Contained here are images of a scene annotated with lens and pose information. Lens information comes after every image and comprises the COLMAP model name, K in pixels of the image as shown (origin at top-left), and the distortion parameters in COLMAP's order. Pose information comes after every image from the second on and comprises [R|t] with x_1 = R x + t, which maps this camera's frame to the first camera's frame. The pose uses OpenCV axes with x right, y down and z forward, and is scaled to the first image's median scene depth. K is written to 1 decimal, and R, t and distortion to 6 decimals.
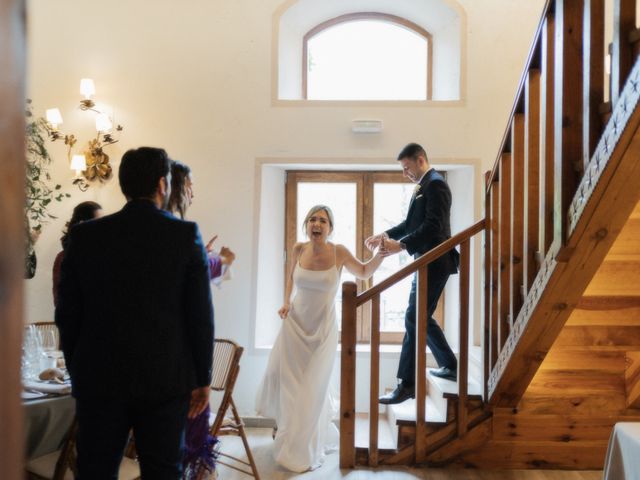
lens RADIAL K [[701.0, 0, 320.0], [0, 701.0, 240.0], [0, 0, 1]] dist [-0.004537, 0.000546]
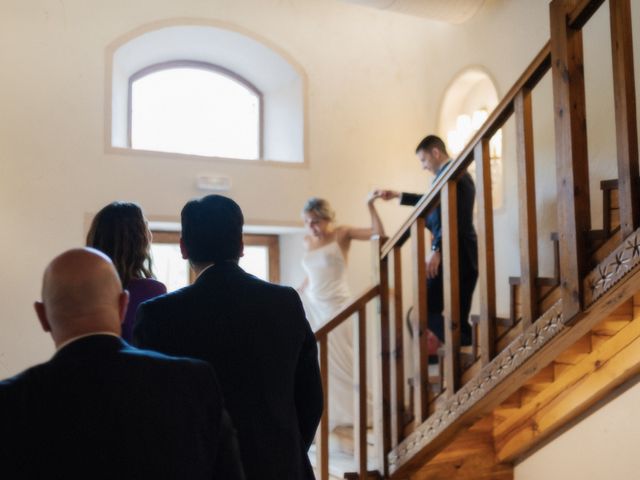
lens RADIAL K [[701.0, 0, 320.0], [0, 701.0, 240.0], [0, 0, 1]] dist [-0.004537, 0.000546]
pose [[0.885323, 0.019466, 0.464570, -0.231511], [0.020516, 0.996515, -0.080852, -0.011875], [-0.464524, 0.081111, 0.881838, 0.138156]]
